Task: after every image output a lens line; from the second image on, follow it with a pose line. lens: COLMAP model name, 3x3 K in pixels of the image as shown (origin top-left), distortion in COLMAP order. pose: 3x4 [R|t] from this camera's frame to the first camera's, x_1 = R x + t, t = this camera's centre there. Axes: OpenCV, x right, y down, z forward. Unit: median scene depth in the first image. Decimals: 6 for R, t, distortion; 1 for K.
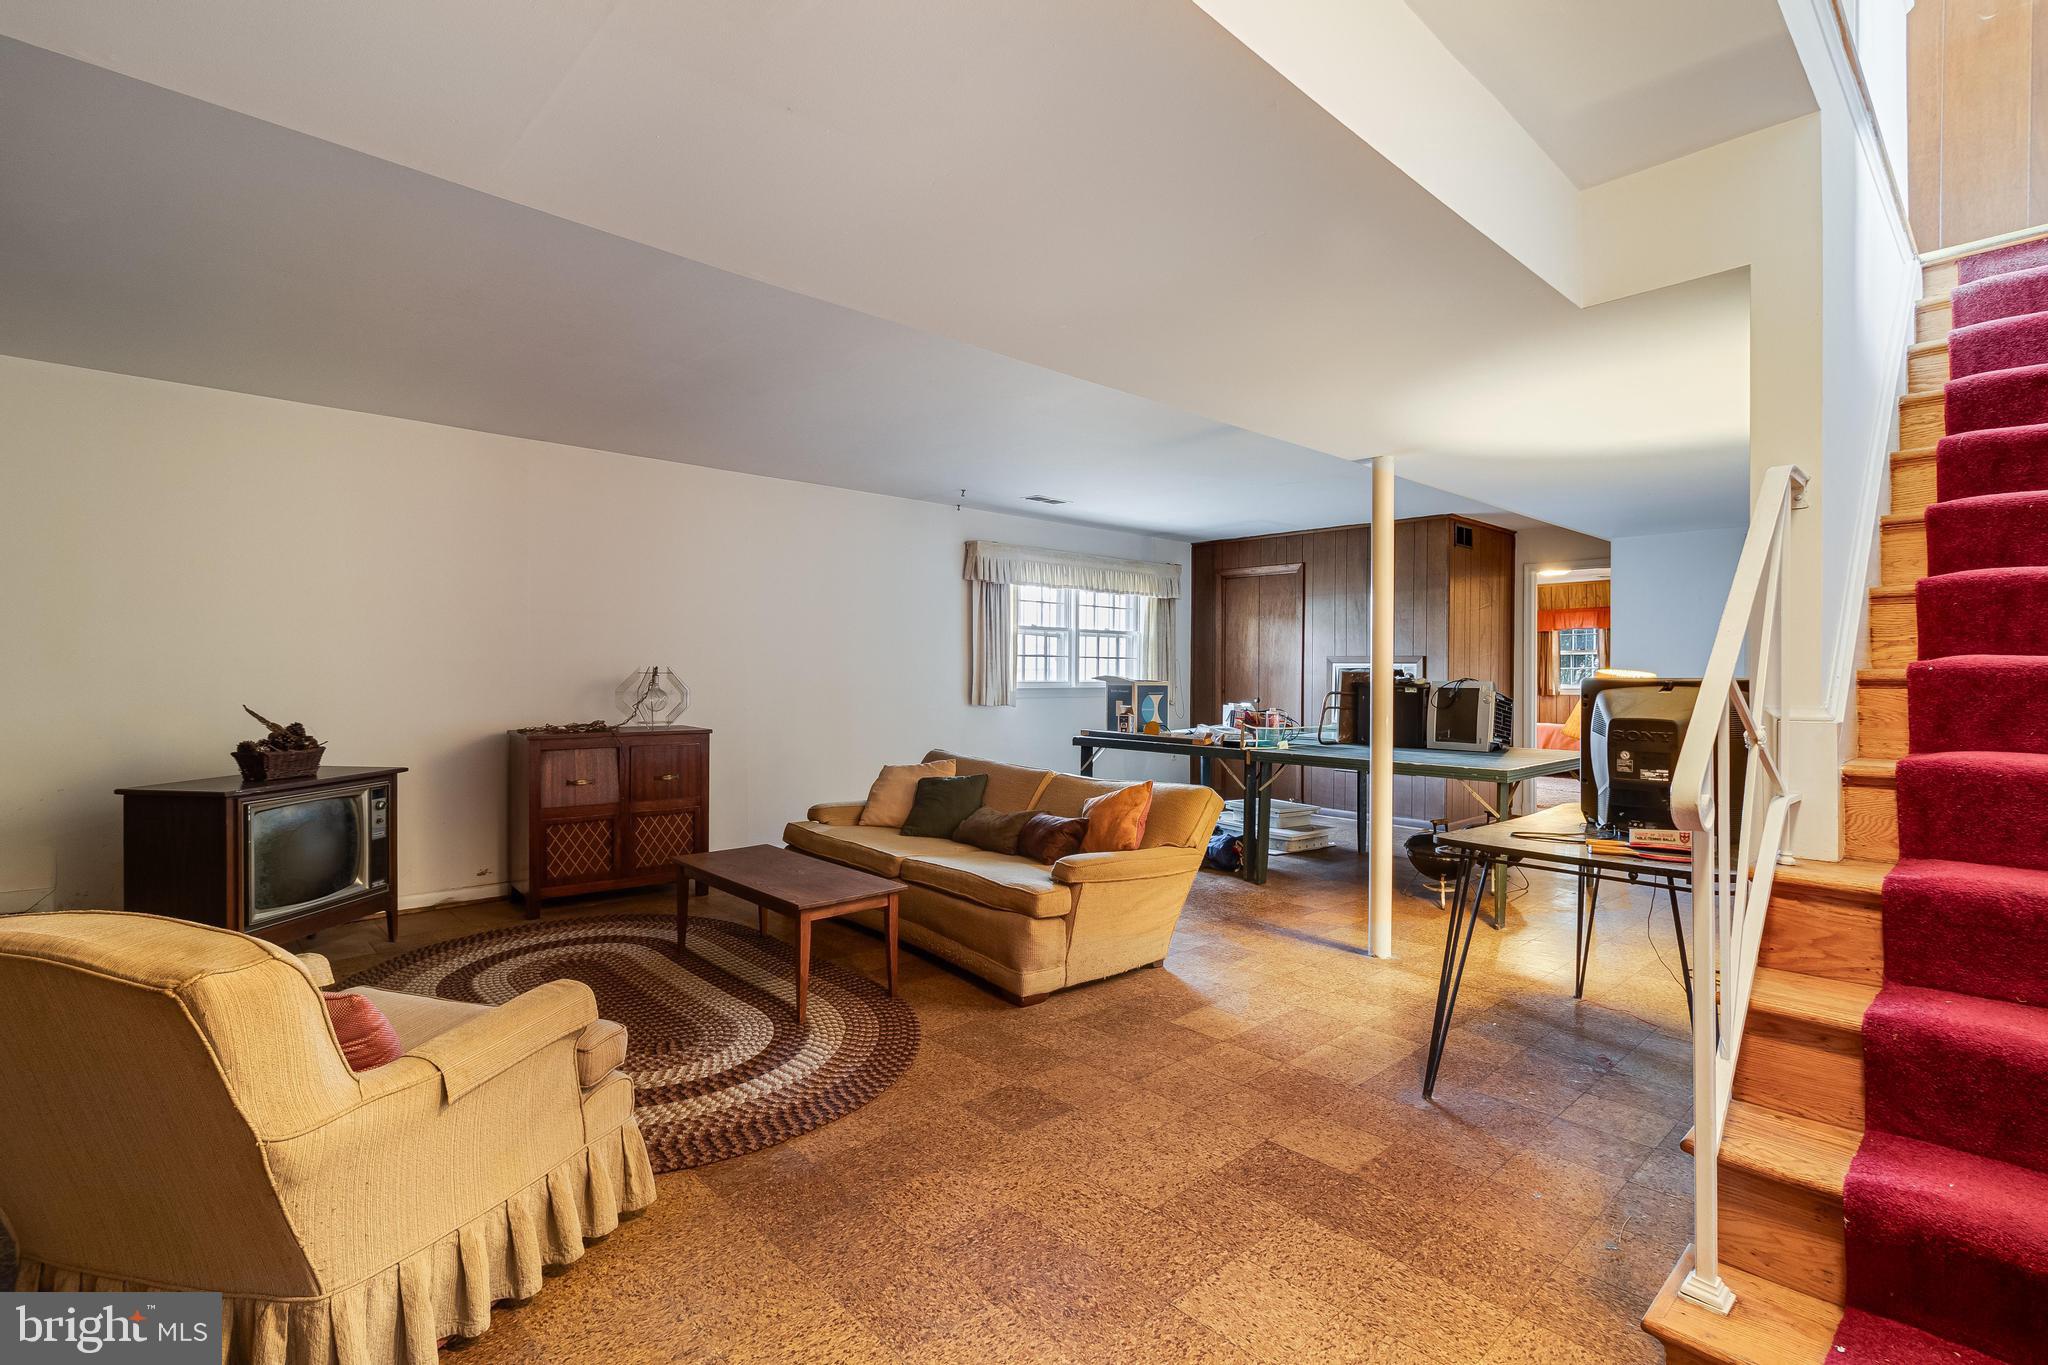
lens RADIAL K [[950.3, 0, 1031.7], [0, 950.3, 676.6], [0, 0, 1]] dist [0.004785, -0.000085]
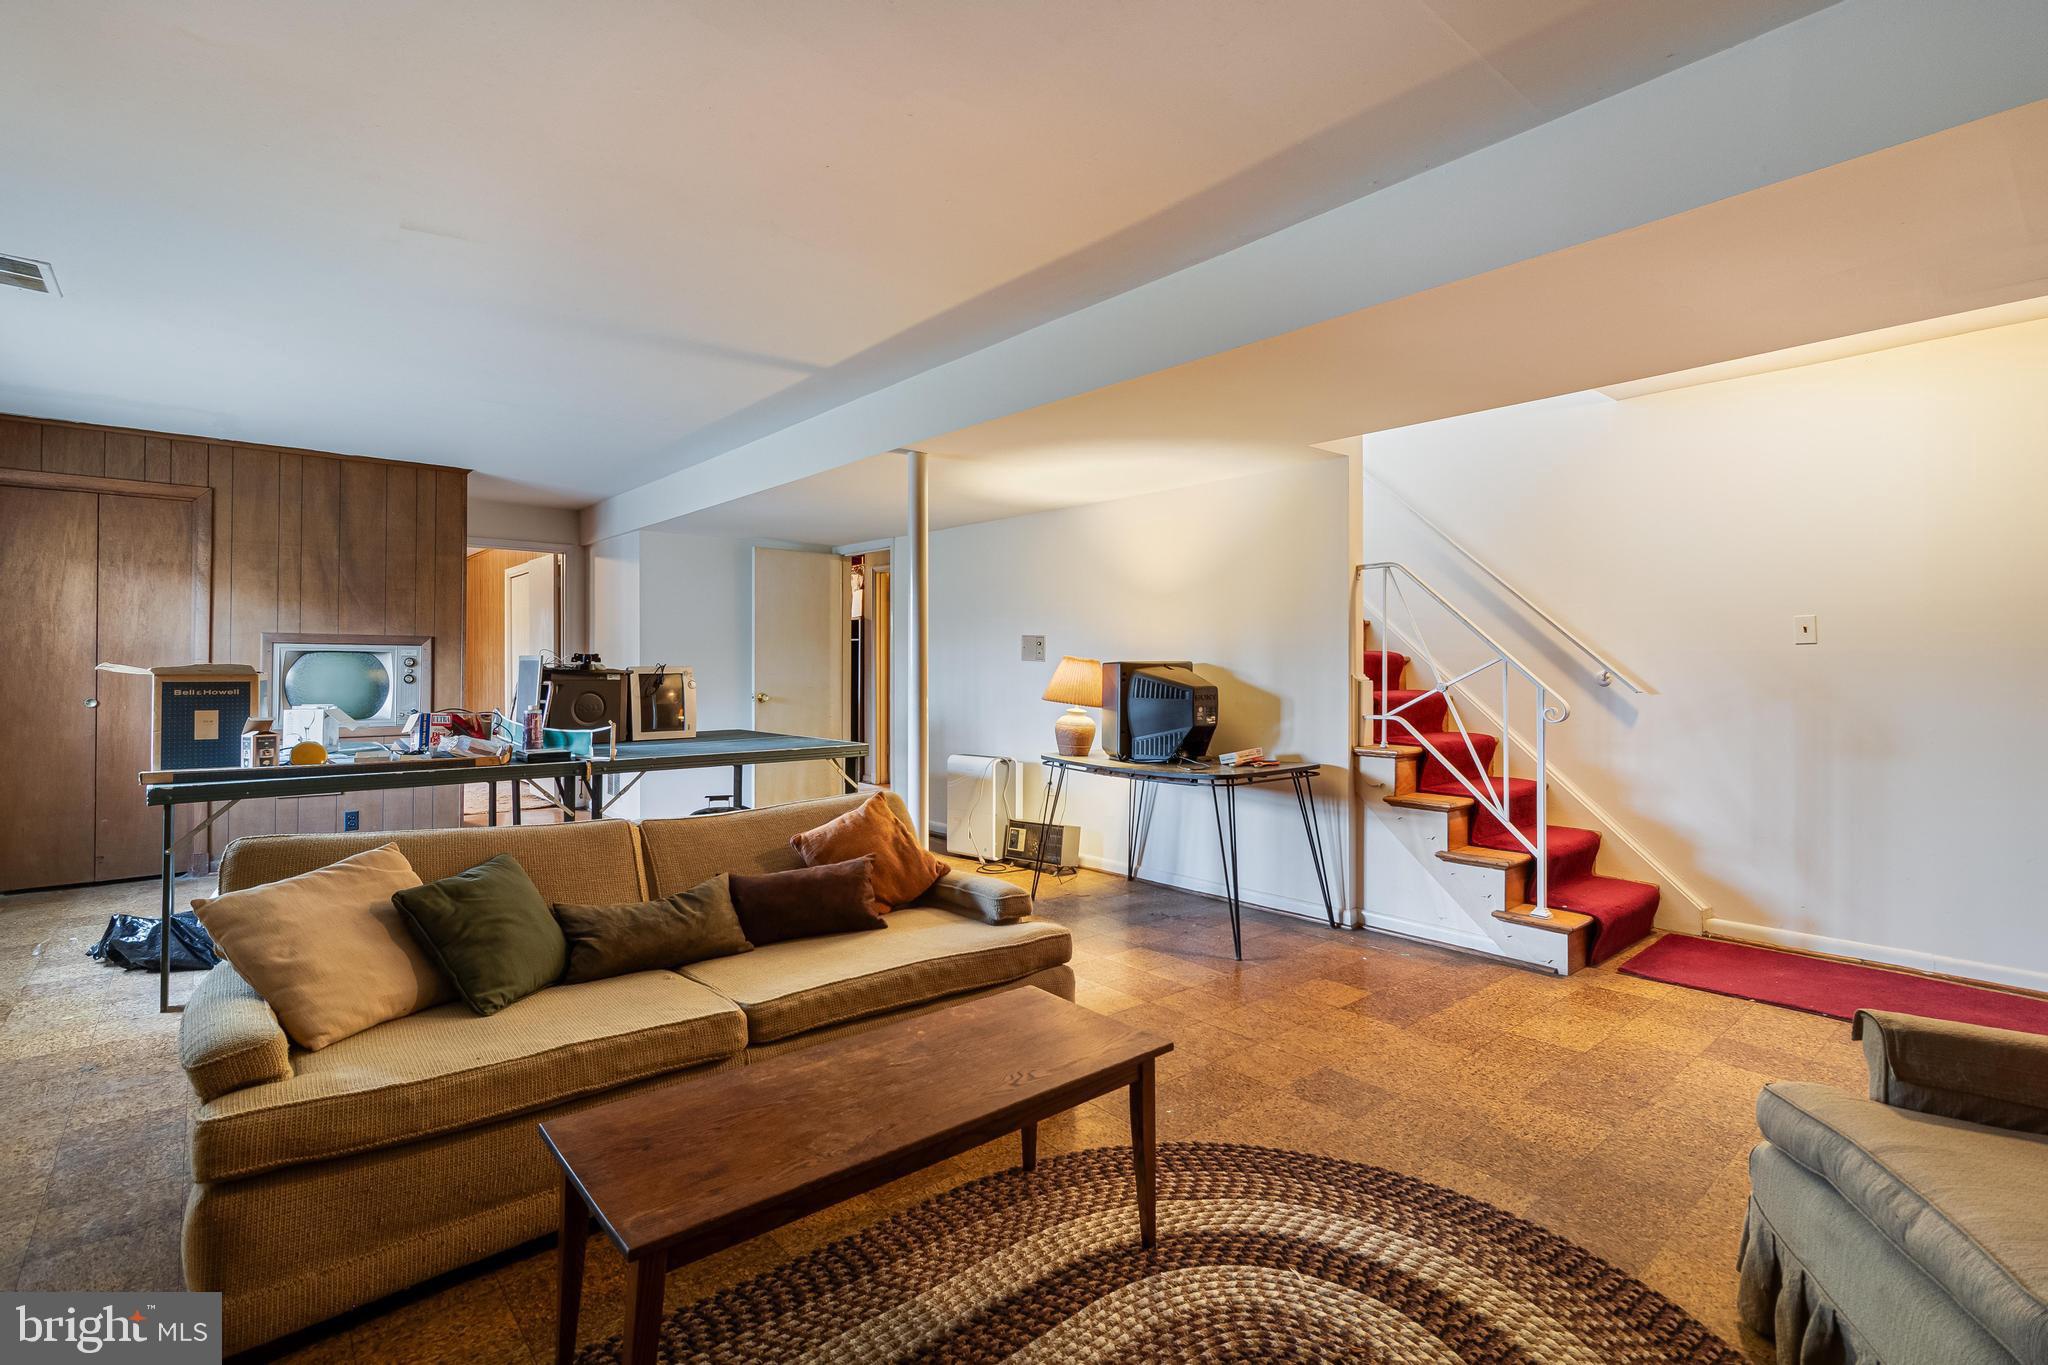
lens RADIAL K [[950.3, 0, 1031.1], [0, 950.3, 665.9], [0, 0, 1]] dist [0.004785, -0.000085]
pose [[0.042760, -0.006880, 0.999062, -0.954131], [0.004469, 0.999968, 0.006695, -0.001023], [-0.999075, 0.004179, 0.042789, 1.195140]]
